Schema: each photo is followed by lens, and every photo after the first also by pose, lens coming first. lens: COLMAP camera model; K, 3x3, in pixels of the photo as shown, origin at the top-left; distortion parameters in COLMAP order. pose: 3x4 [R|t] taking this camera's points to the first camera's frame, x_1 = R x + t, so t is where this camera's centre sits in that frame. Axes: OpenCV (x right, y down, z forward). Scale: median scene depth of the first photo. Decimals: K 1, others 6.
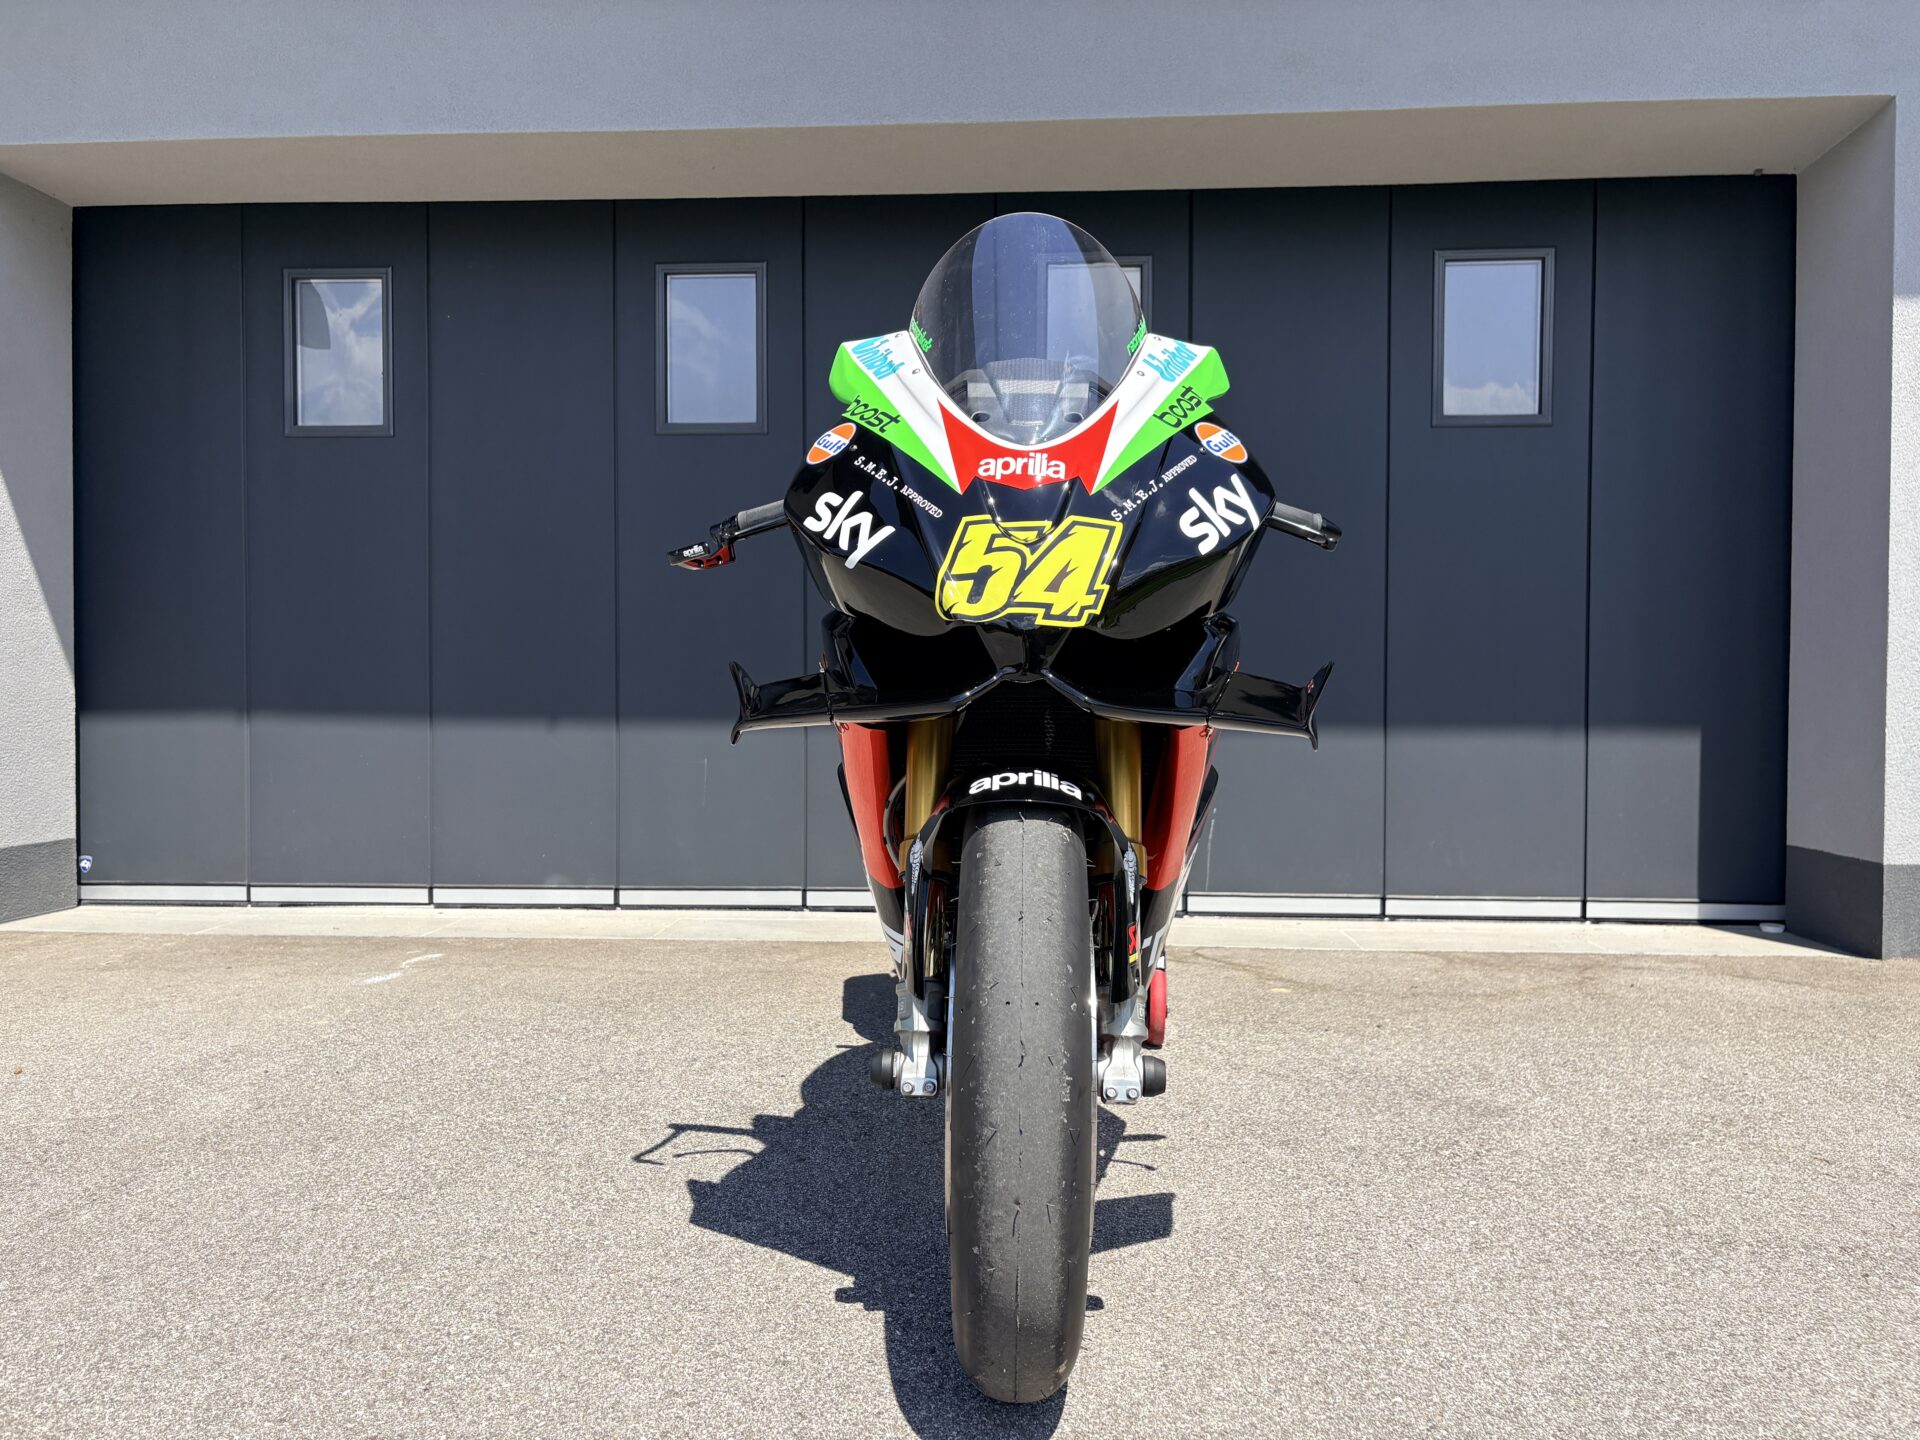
lens RADIAL K [[1492.6, 0, 955.0], [0, 1492.6, 725.7], [0, 0, 1]] dist [0.040776, -0.007592]
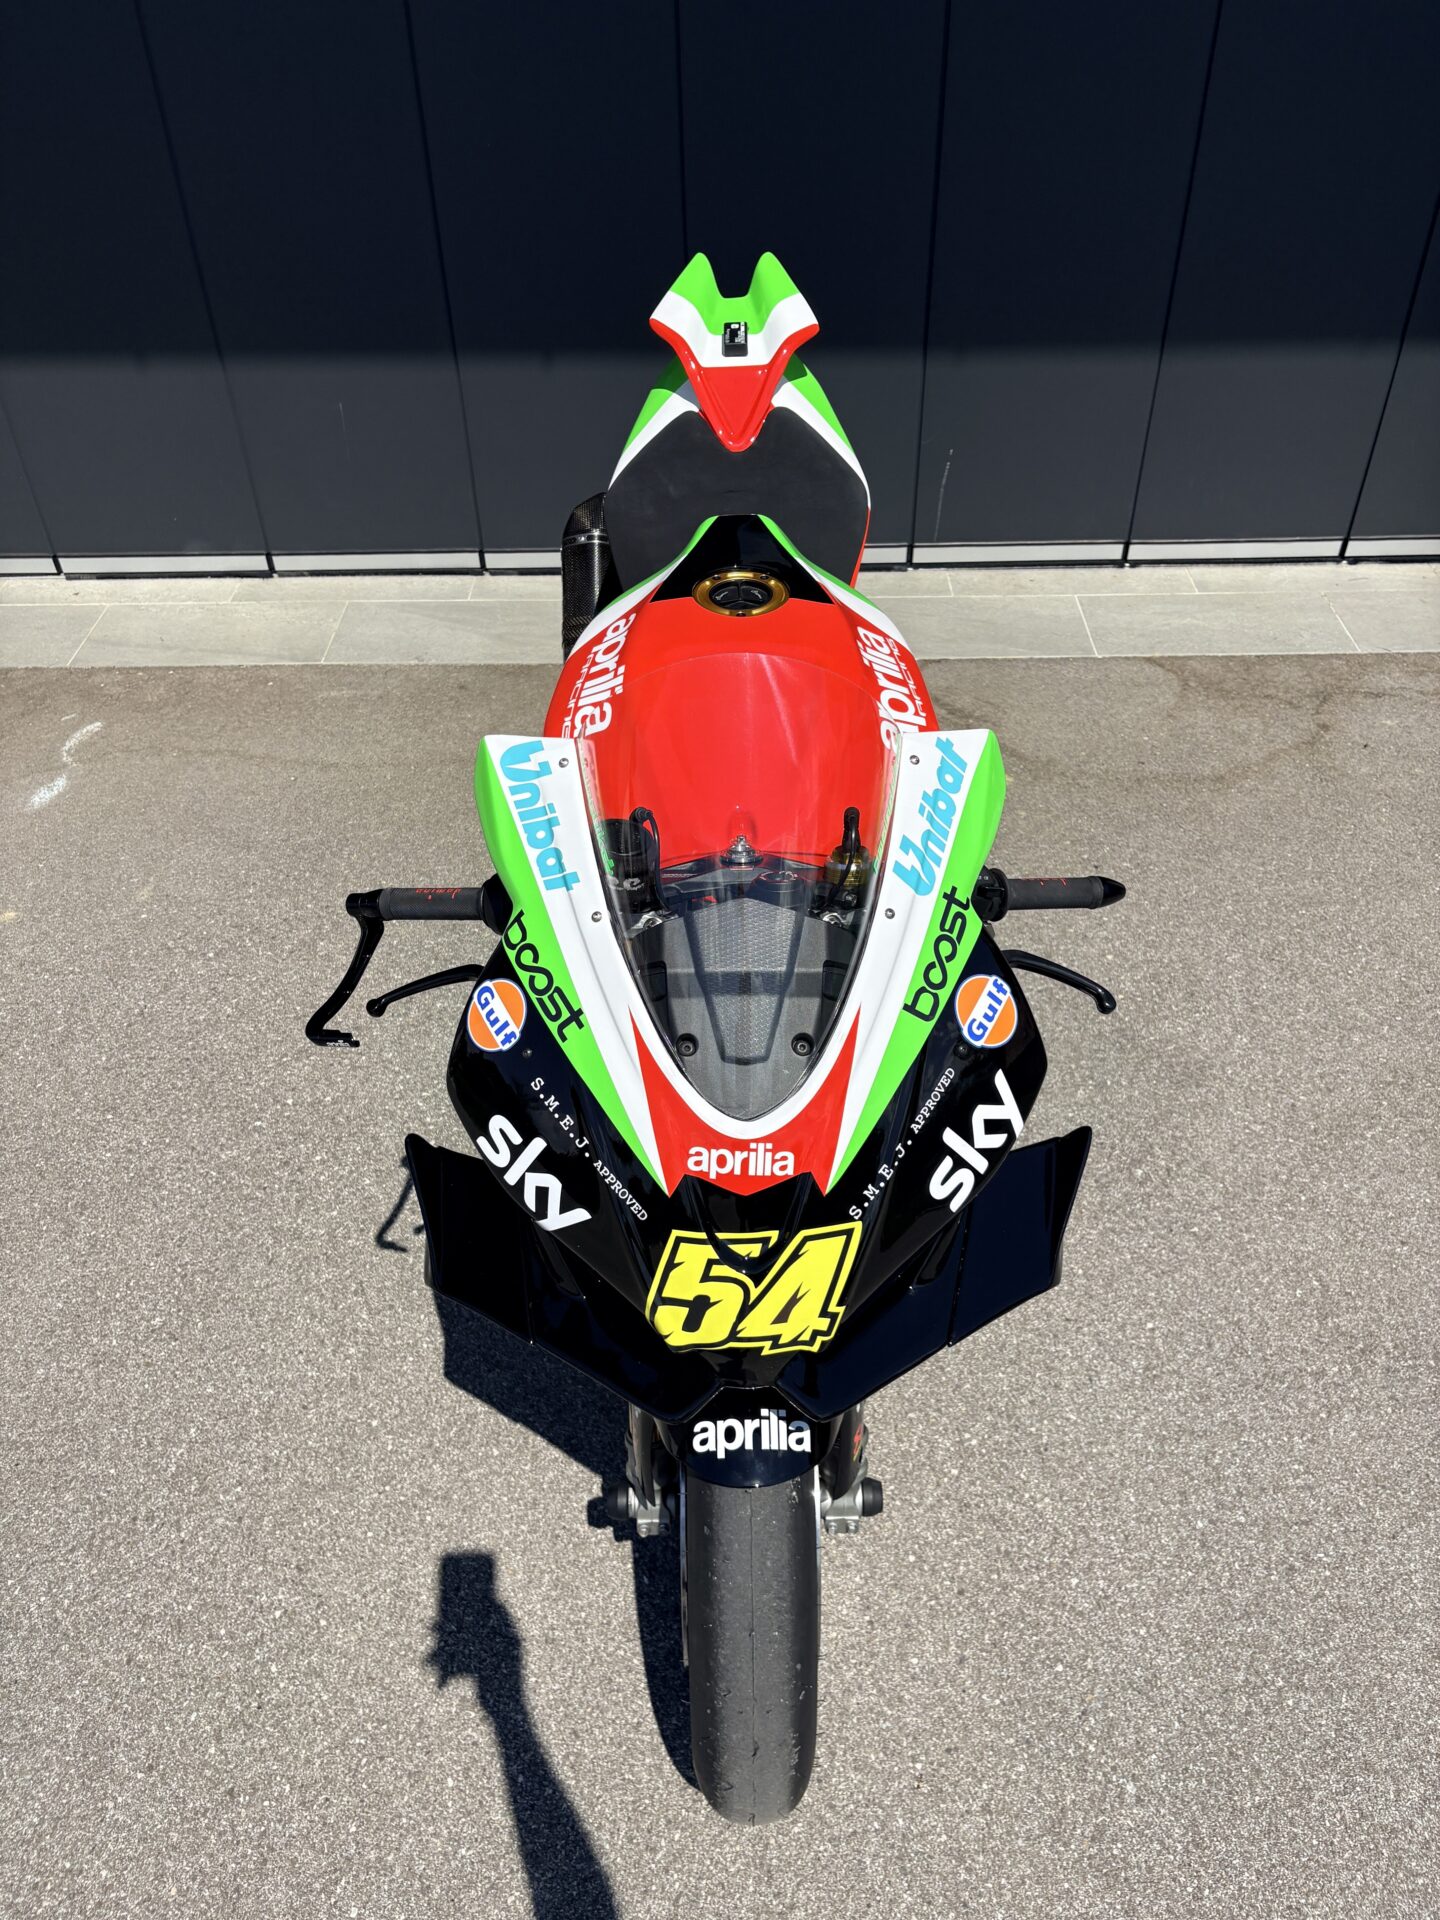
lens RADIAL K [[1496.3, 0, 720.0], [0, 1496.3, 960.0], [0, 0, 1]] dist [0.021588, -0.004397]
pose [[0.998346, -0.052751, 0.022855, 0.016703], [0.025410, 0.761507, 0.647659, -0.645236], [-0.051568, -0.646007, 0.761588, 0.370139]]
